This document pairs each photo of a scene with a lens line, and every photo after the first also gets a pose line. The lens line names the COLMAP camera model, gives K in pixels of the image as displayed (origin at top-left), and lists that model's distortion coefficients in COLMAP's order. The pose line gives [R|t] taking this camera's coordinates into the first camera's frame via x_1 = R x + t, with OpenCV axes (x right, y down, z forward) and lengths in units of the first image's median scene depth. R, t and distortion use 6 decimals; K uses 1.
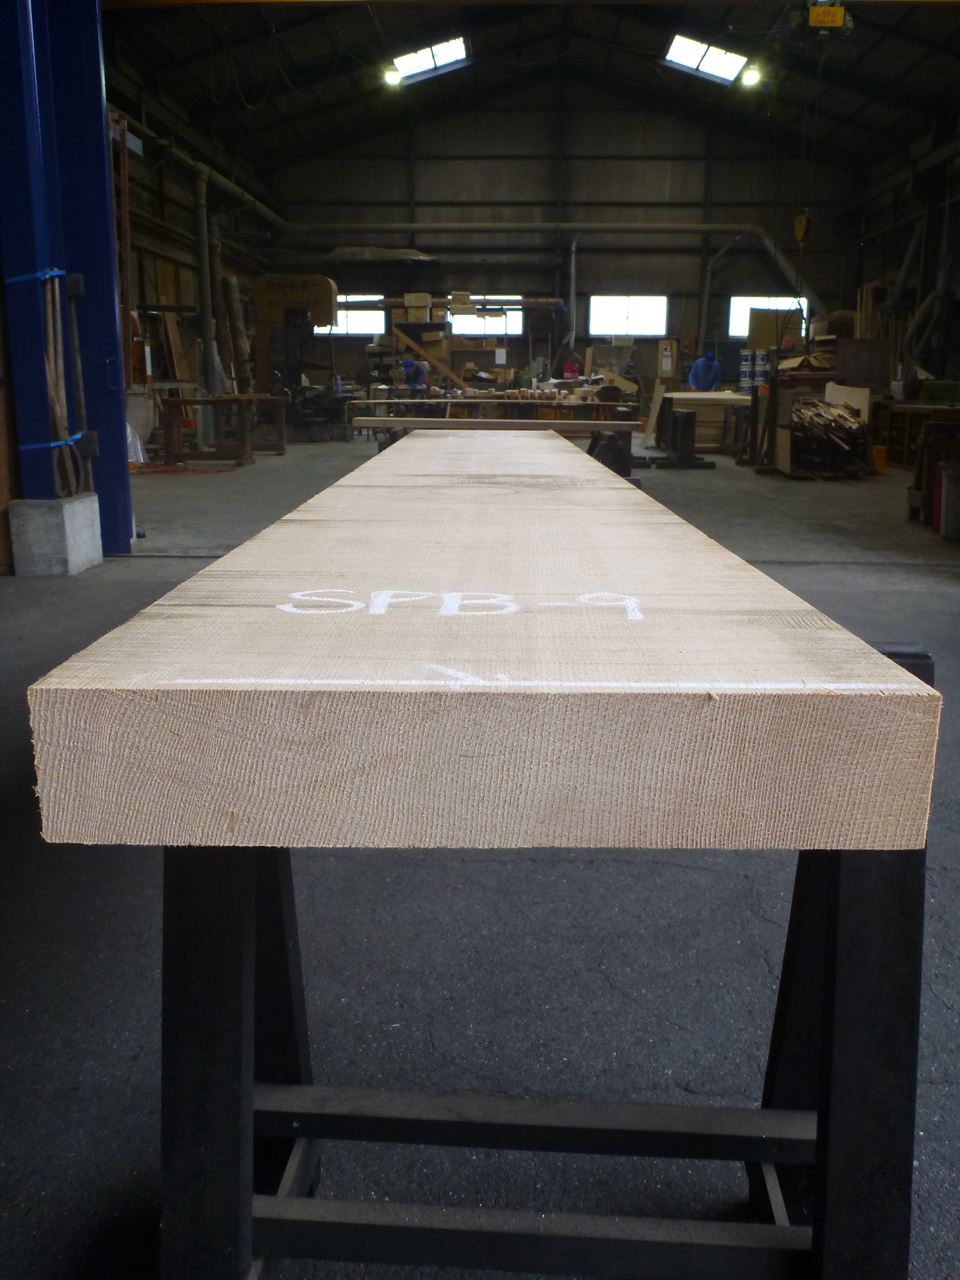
lens RADIAL K [[1063.9, 0, 483.1], [0, 1063.9, 653.4], [0, 0, 1]] dist [-0.023805, -0.008011]
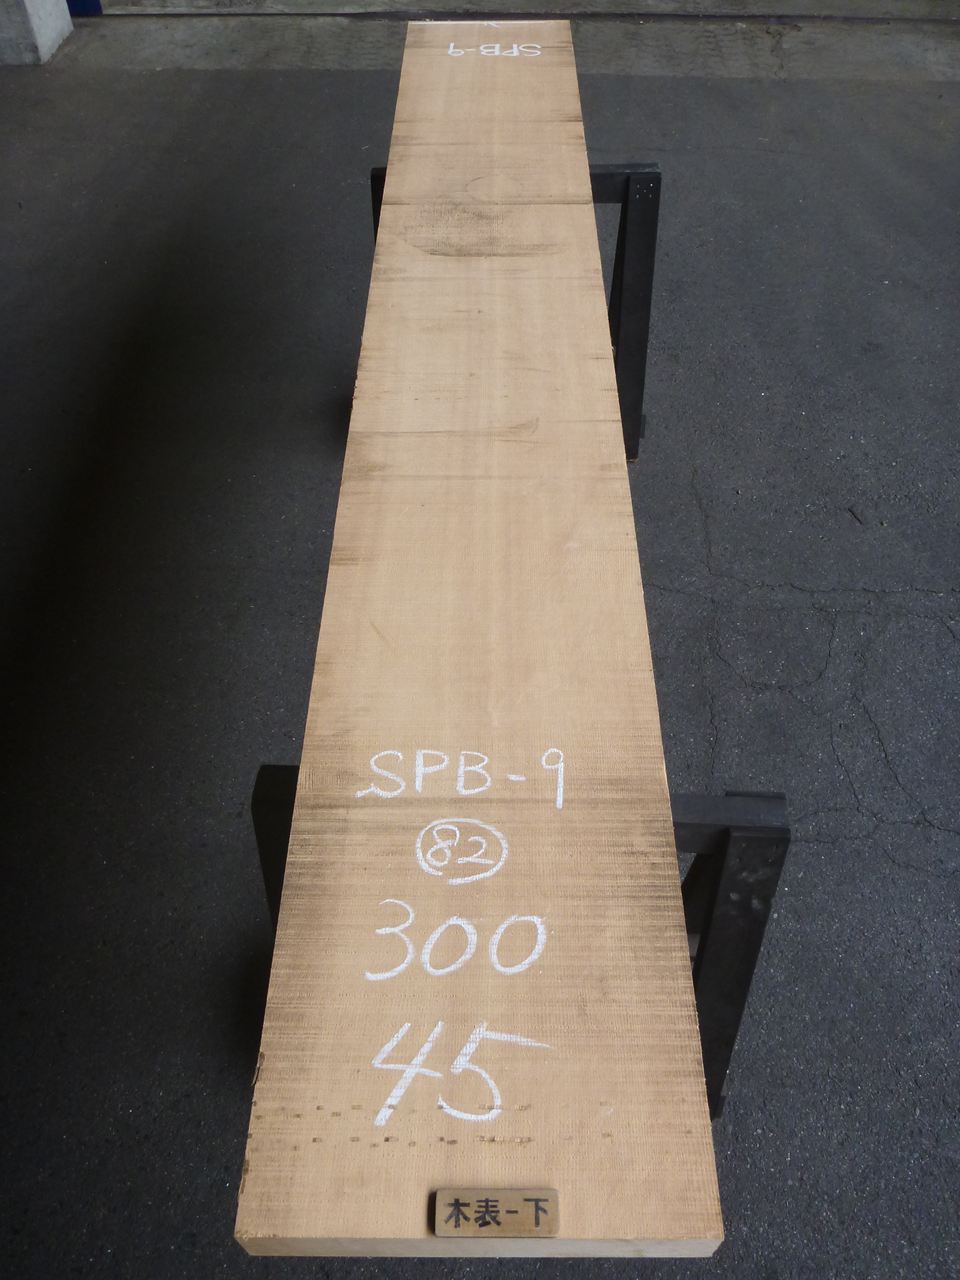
lens RADIAL K [[1063.9, 0, 484.1], [0, 1063.9, 640.8], [0, 0, 1]] dist [-0.023805, -0.008011]
pose [[0.999622, 0.001794, -0.027445, 0.007566], [0.014367, 0.816822, 0.576711, -0.139918], [0.023452, -0.576887, 0.816487, -0.002309]]
